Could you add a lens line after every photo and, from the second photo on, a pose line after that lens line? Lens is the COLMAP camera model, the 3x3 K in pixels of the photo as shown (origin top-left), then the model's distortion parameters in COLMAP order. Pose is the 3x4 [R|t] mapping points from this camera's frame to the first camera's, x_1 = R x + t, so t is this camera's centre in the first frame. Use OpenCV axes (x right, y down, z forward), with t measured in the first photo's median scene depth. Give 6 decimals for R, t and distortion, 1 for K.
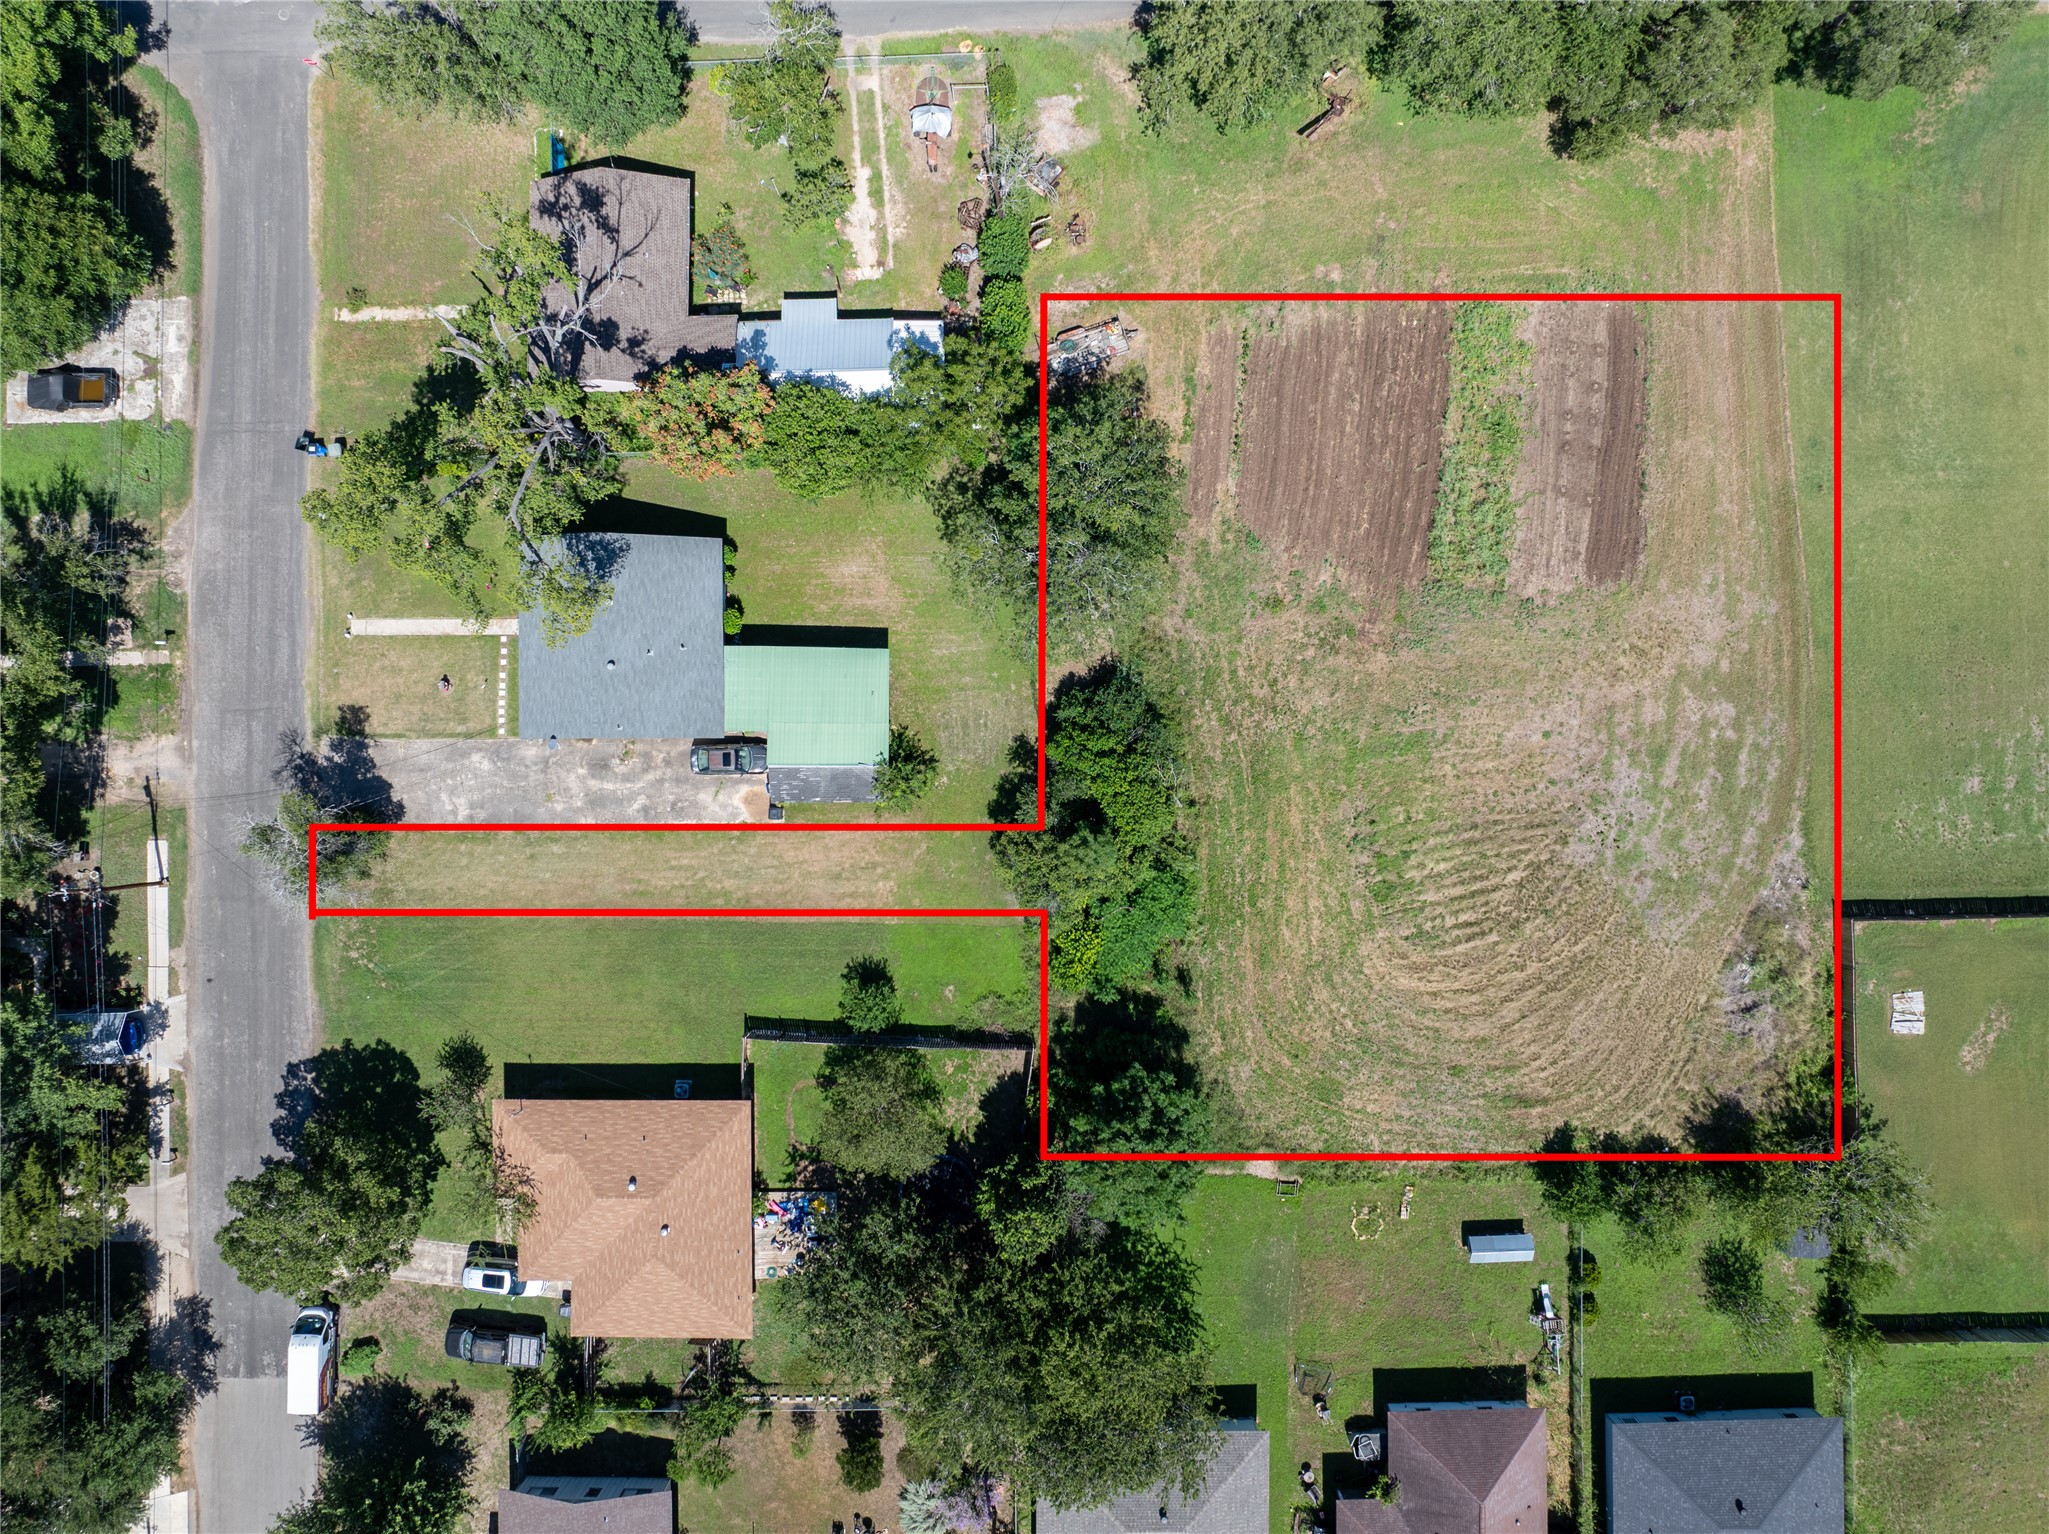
lens RADIAL K [[1437.6, 0, 1031.8], [0, 1437.6, 767.4], [0, 0, 1]] dist [-0.034961, 0.003748]
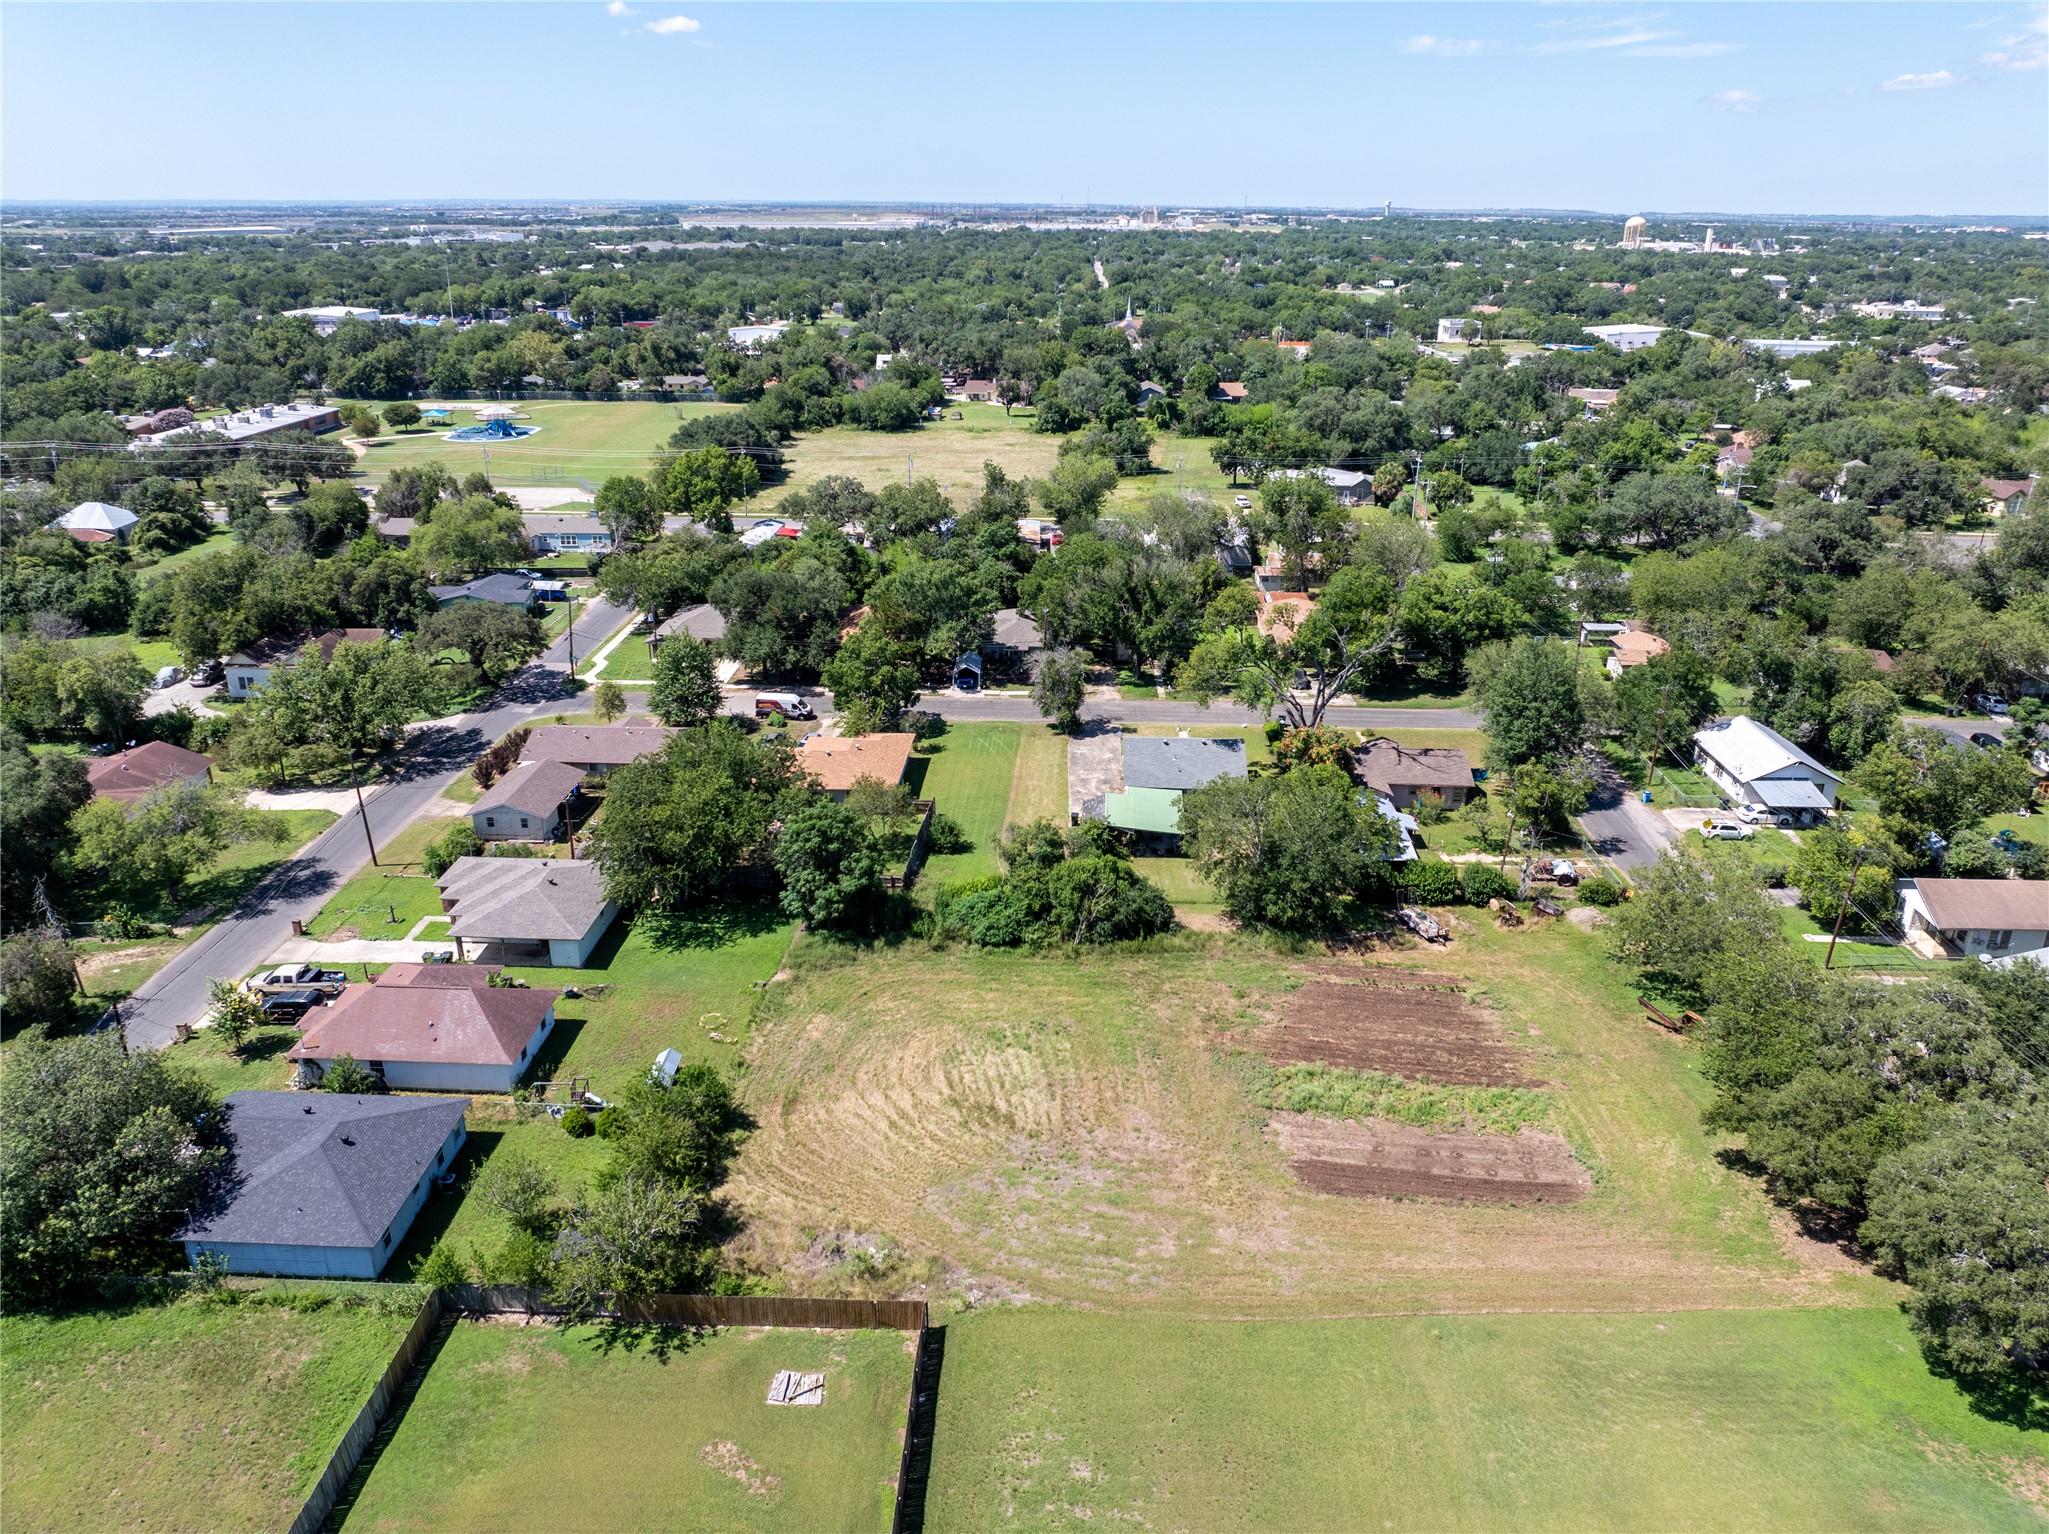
lens RADIAL K [[1454.6, 0, 1036.5], [0, 1454.6, 748.7], [0, 0, 1]] dist [-0.021985, 0.003417]
pose [[-0.042216, 0.363227, -0.930744, 1.226953], [-0.999035, -0.004067, 0.043726, 0.003737], [0.012097, 0.931692, 0.363048, 0.364592]]
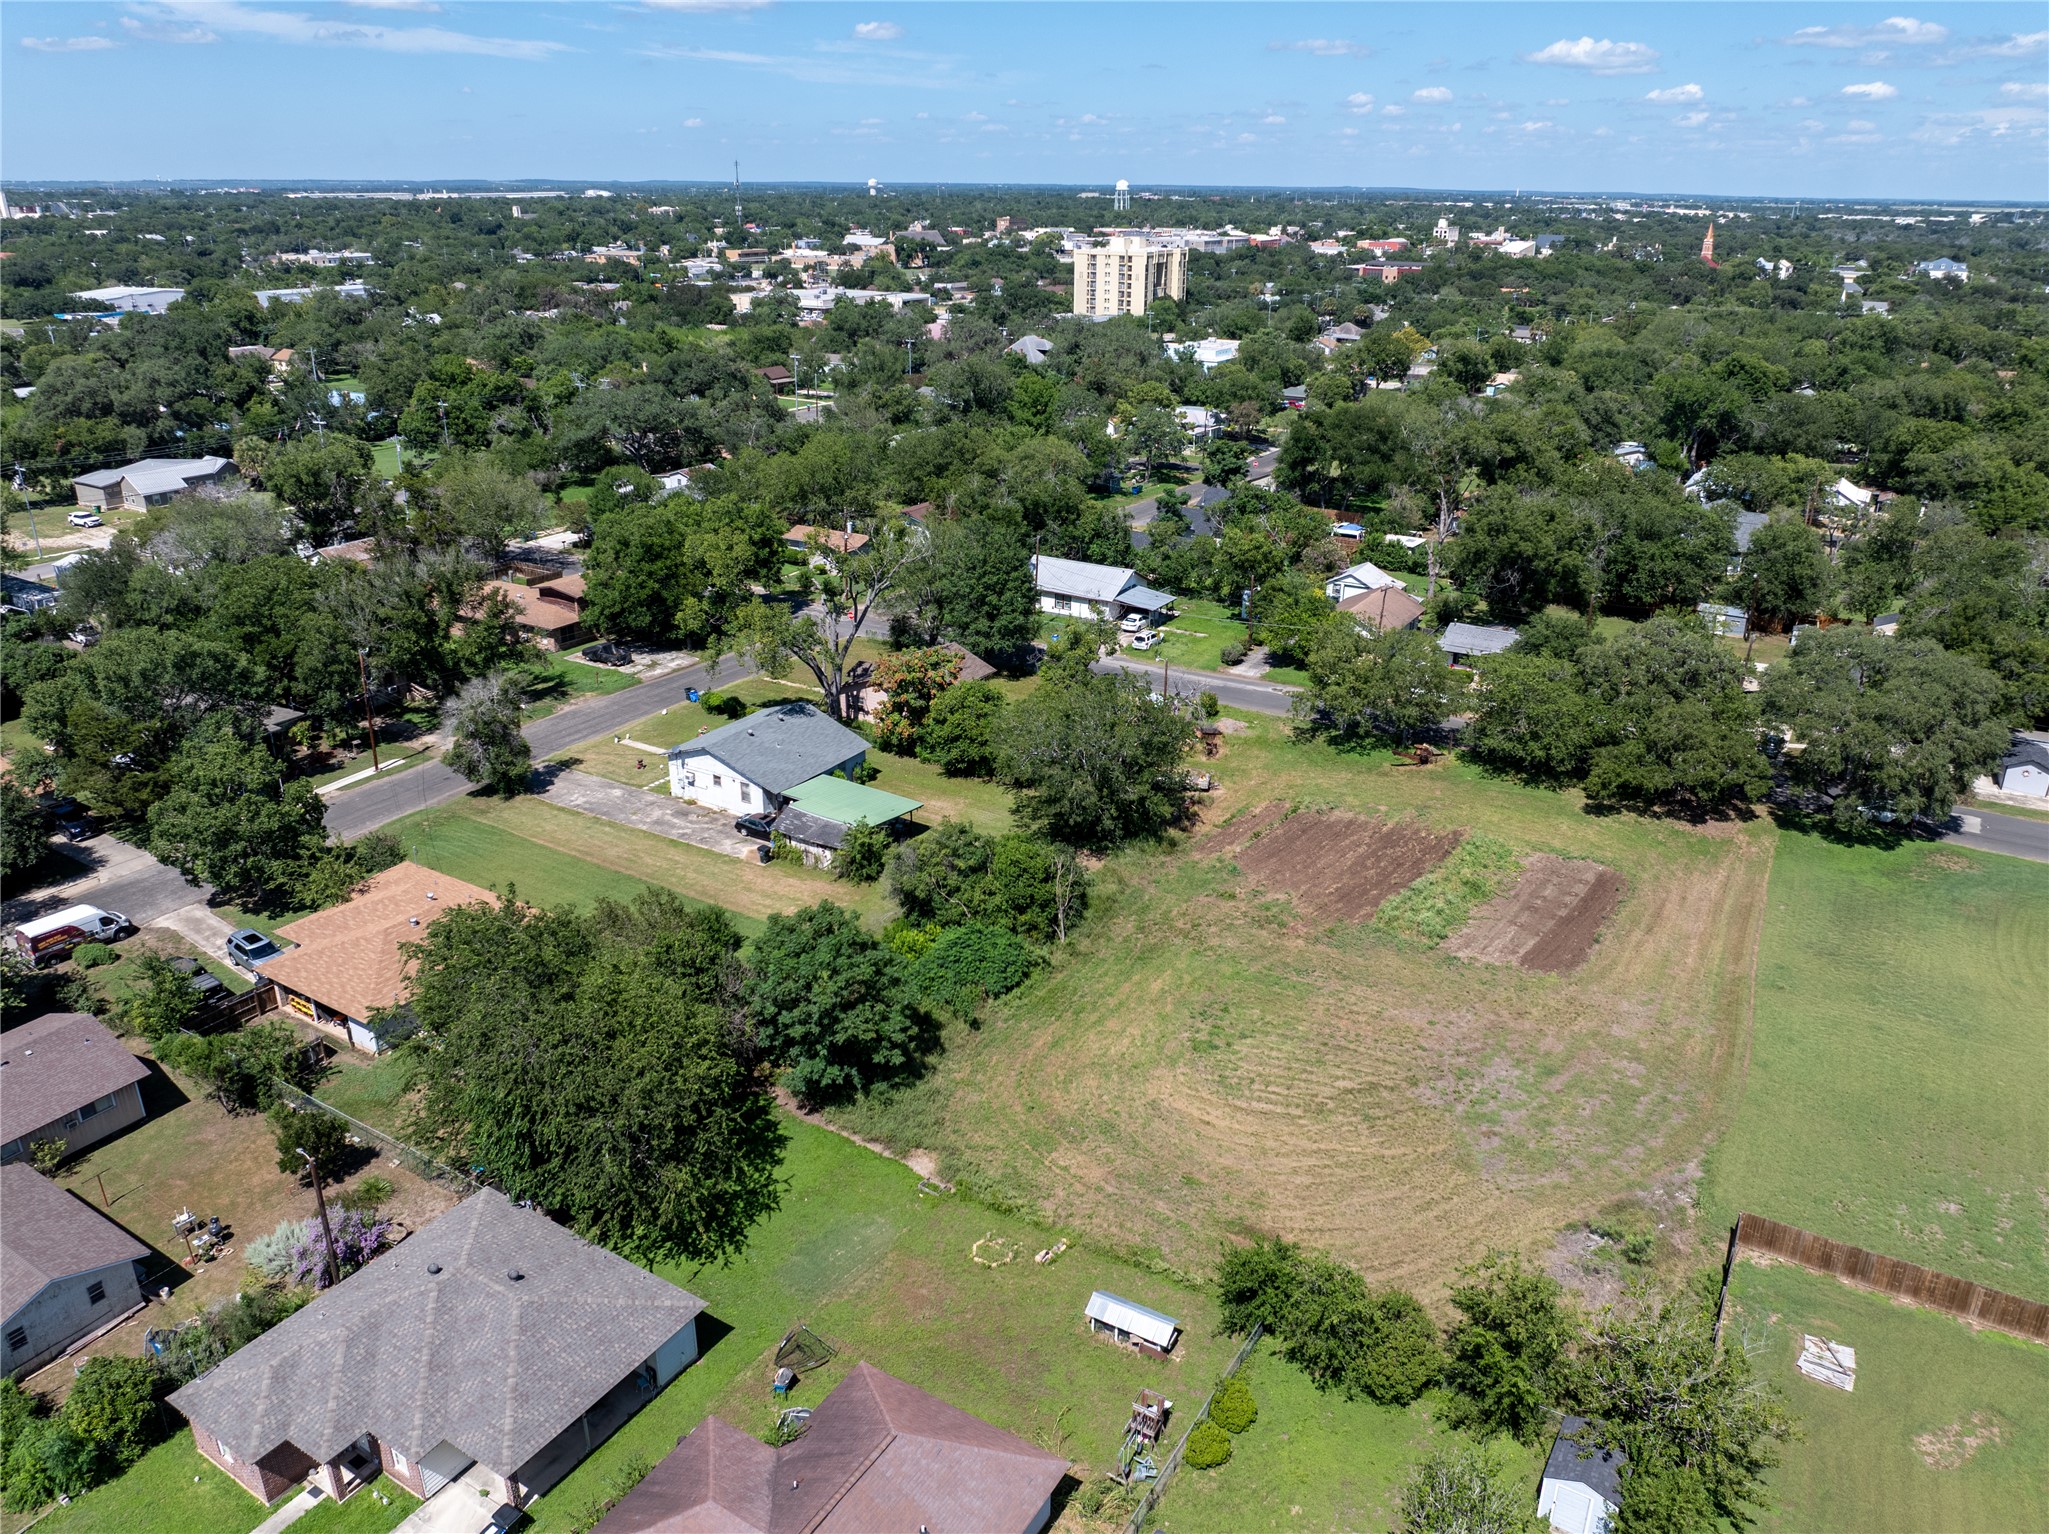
lens RADIAL K [[1437.6, 0, 1024.5], [0, 1437.6, 767.0], [0, 0, 1]] dist [-0.029501, 0.012052]
pose [[0.848498, 0.214802, -0.483643, 0.552550], [-0.529182, 0.337402, -0.778541, 0.804650], [-0.004050, 0.916526, 0.399954, 0.459504]]
